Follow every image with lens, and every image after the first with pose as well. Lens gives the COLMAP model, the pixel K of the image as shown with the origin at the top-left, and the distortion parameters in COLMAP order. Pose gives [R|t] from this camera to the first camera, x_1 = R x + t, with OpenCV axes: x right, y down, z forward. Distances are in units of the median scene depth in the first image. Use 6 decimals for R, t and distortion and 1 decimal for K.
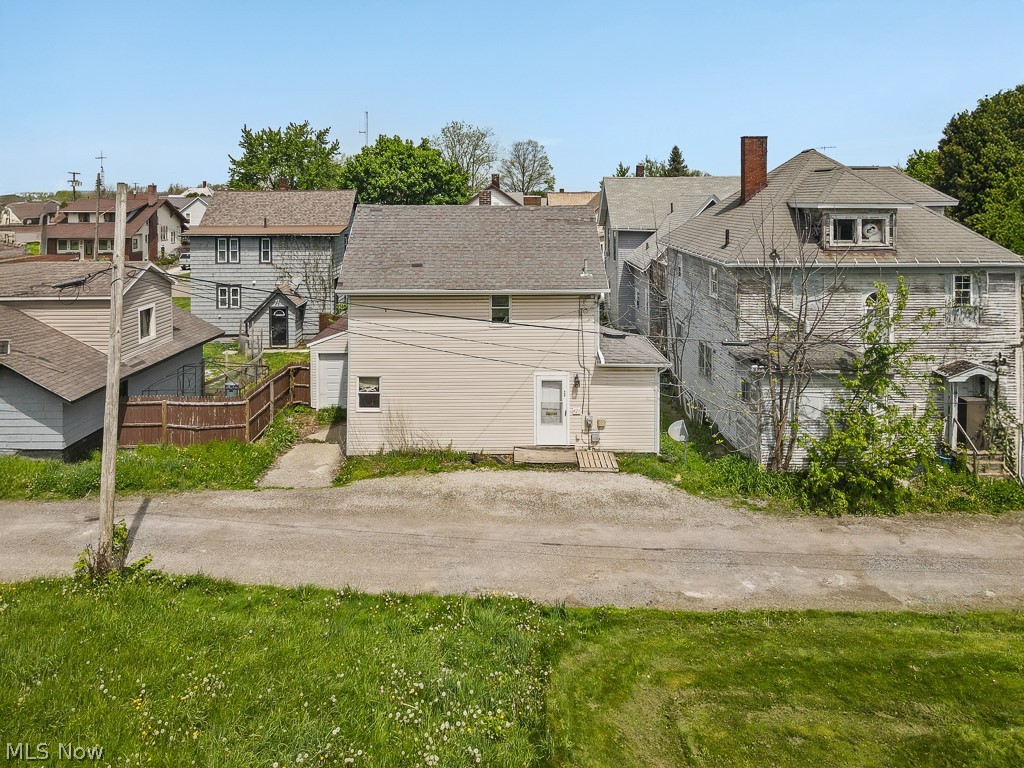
lens RADIAL K [[739.9, 0, 504.7], [0, 739.9, 165.7], [0, 0, 1]] dist [0.003323, 0.004913]
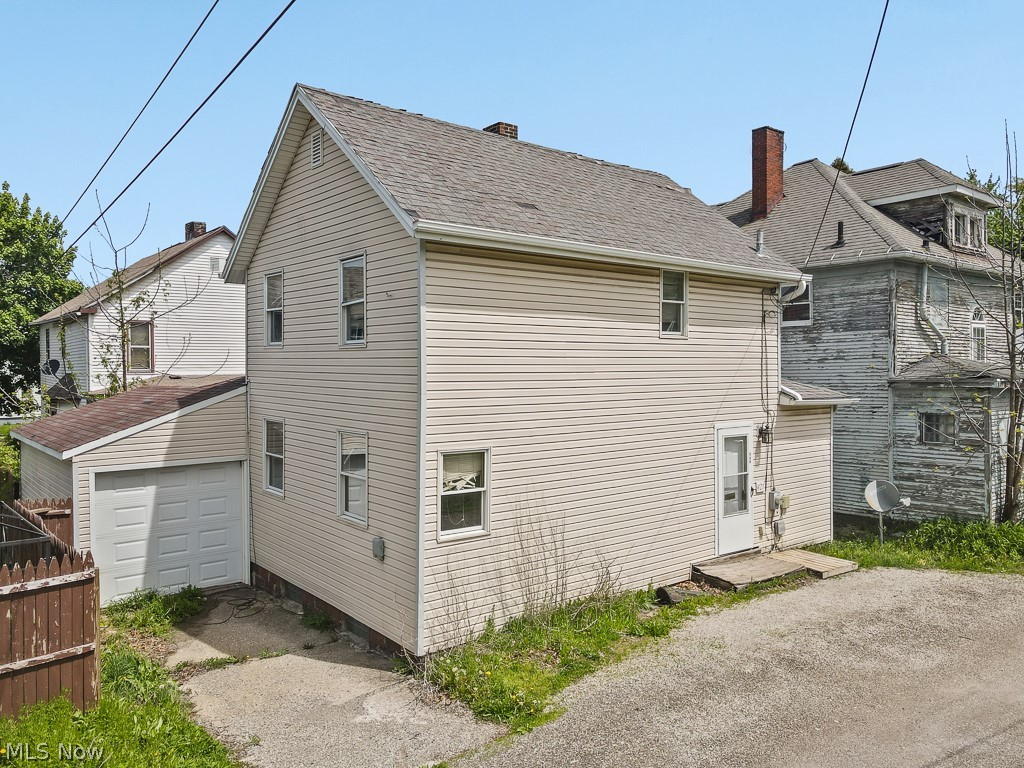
lens RADIAL K [[788.7, 0, 537.5], [0, 788.7, 368.3], [0, 0, 1]] dist [0.022118, -0.000274]
pose [[0.771060, -0.003121, 0.636755, -0.426905], [-0.015714, 0.999590, 0.023928, 0.227077], [-0.636569, -0.028456, 0.770694, 0.639027]]
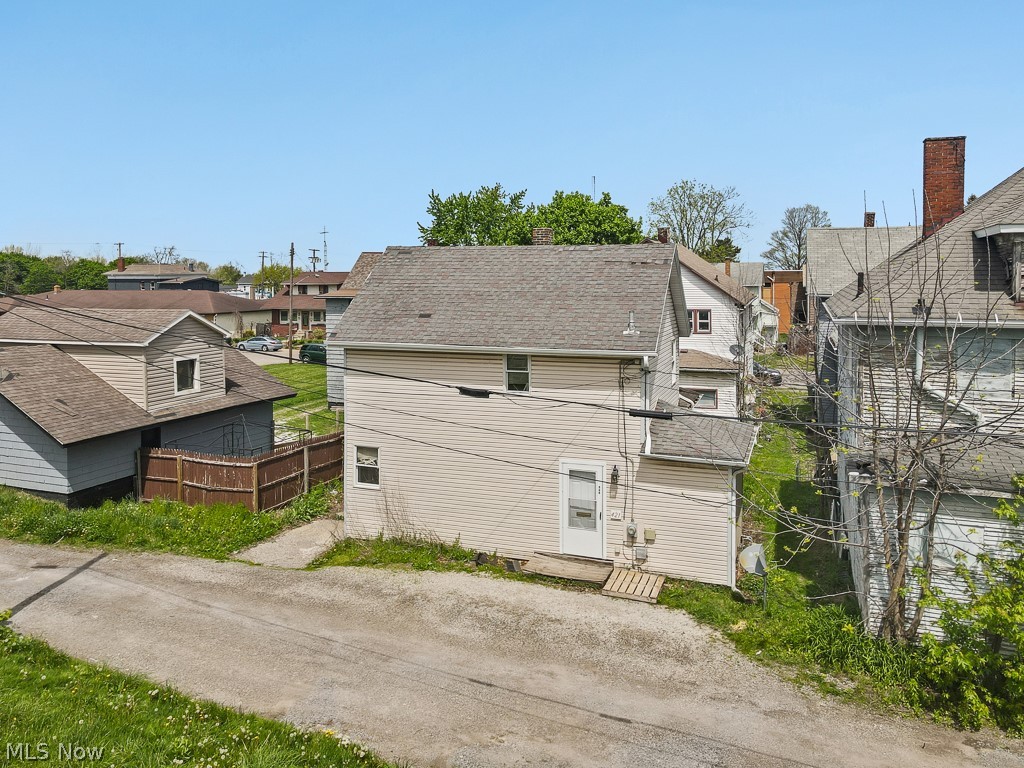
lens RADIAL K [[810.2, 0, 475.8], [0, 810.2, 280.3], [0, 0, 1]] dist [0.005808, 0.013404]
pose [[0.925930, -0.000323, -0.377694, 0.272969], [0.016088, 0.999126, 0.038585, 0.064483], [0.377352, -0.041803, 0.925126, 0.209769]]
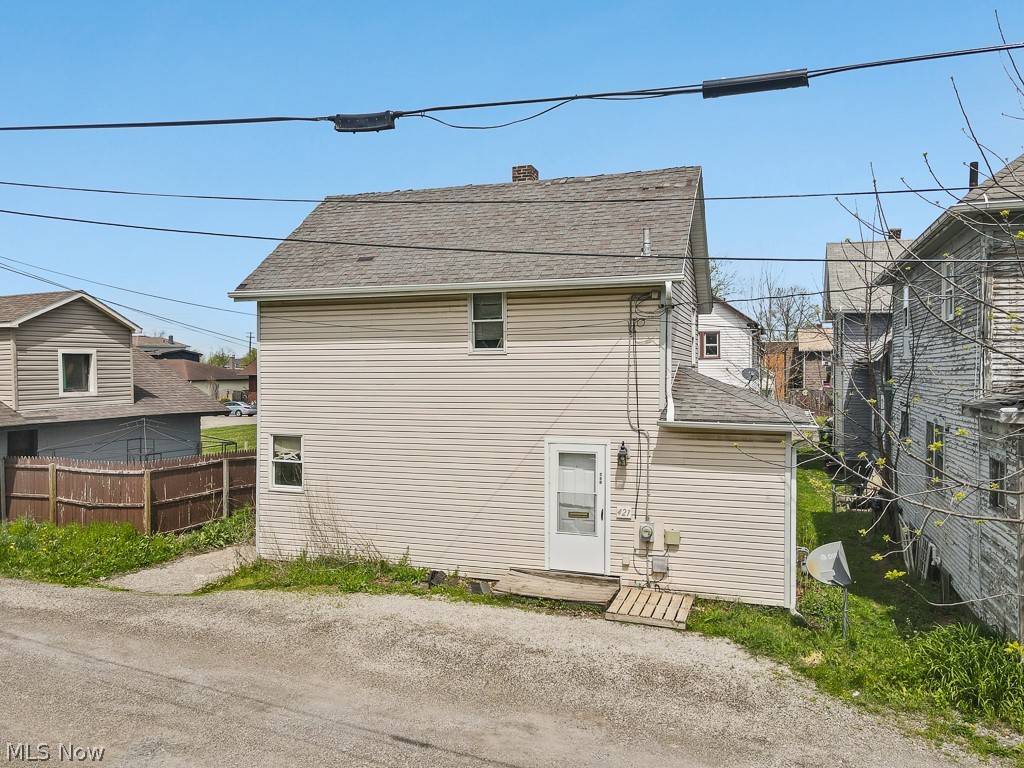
lens RADIAL K [[777.8, 0, 489.1], [0, 777.8, 378.6], [0, 0, 1]] dist [0.020713, 0.002516]
pose [[0.935547, 0.002735, -0.353193, 0.202566], [0.011880, 0.999161, 0.039205, 0.213357], [0.353003, -0.040874, 0.934729, 0.453148]]
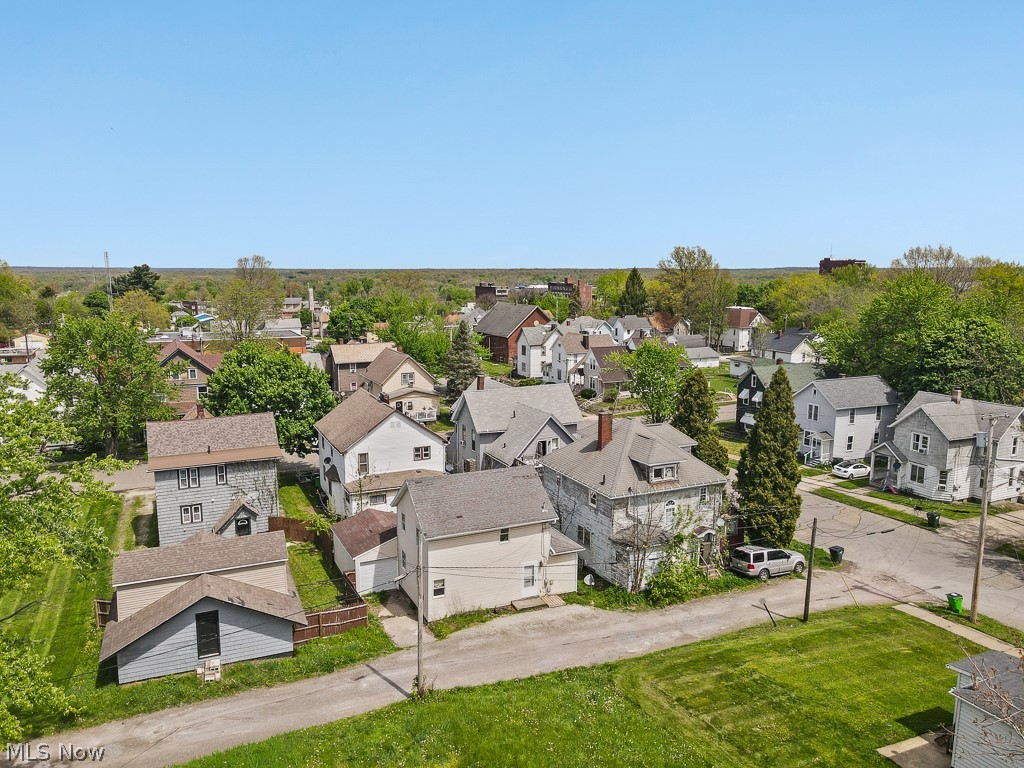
lens RADIAL K [[776.9, 0, 535.0], [0, 776.9, 402.7], [0, 0, 1]] dist [0.010099, 0.005438]
pose [[0.895698, -0.068224, 0.439397, -0.779656], [-0.023678, 0.979440, 0.200341, -0.527769], [-0.444031, -0.189850, 0.875667, -0.692340]]
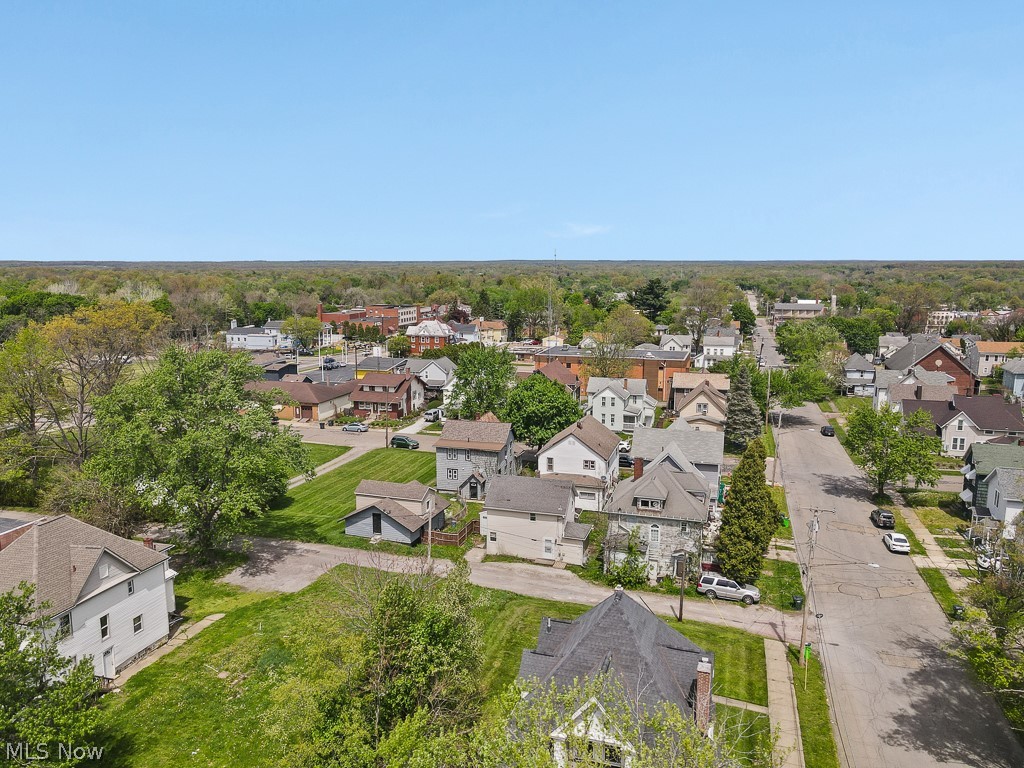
lens RADIAL K [[799.7, 0, 469.2], [0, 799.7, 424.3], [0, 0, 1]] dist [0.001676, 0.006785]
pose [[0.943840, 0.068834, -0.323152, 0.811637], [0.012180, 0.970144, 0.242222, -1.015262], [0.330177, -0.232555, 0.914823, -2.112877]]
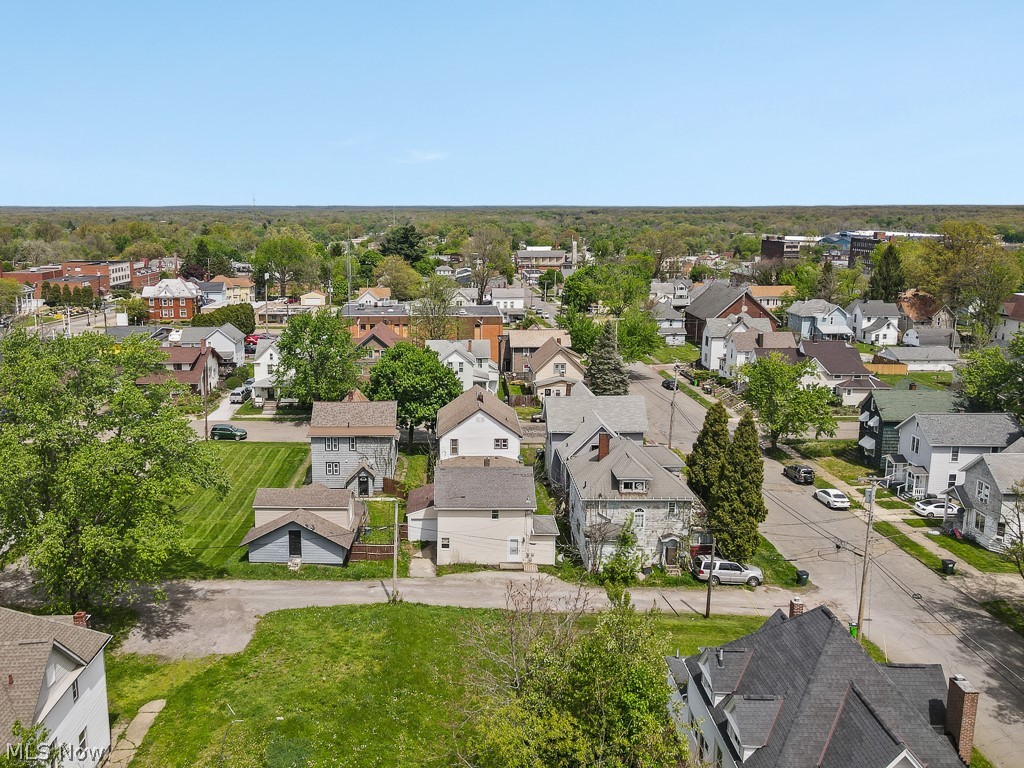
lens RADIAL K [[889.2, 0, 437.3], [0, 889.2, 383.1], [0, 0, 1]] dist [-0.000574, 0.013469]
pose [[0.999929, 0.004358, -0.011087, -0.178635], [-0.001584, 0.971063, 0.238817, -1.009593], [0.011807, -0.238782, 0.971001, -1.954588]]
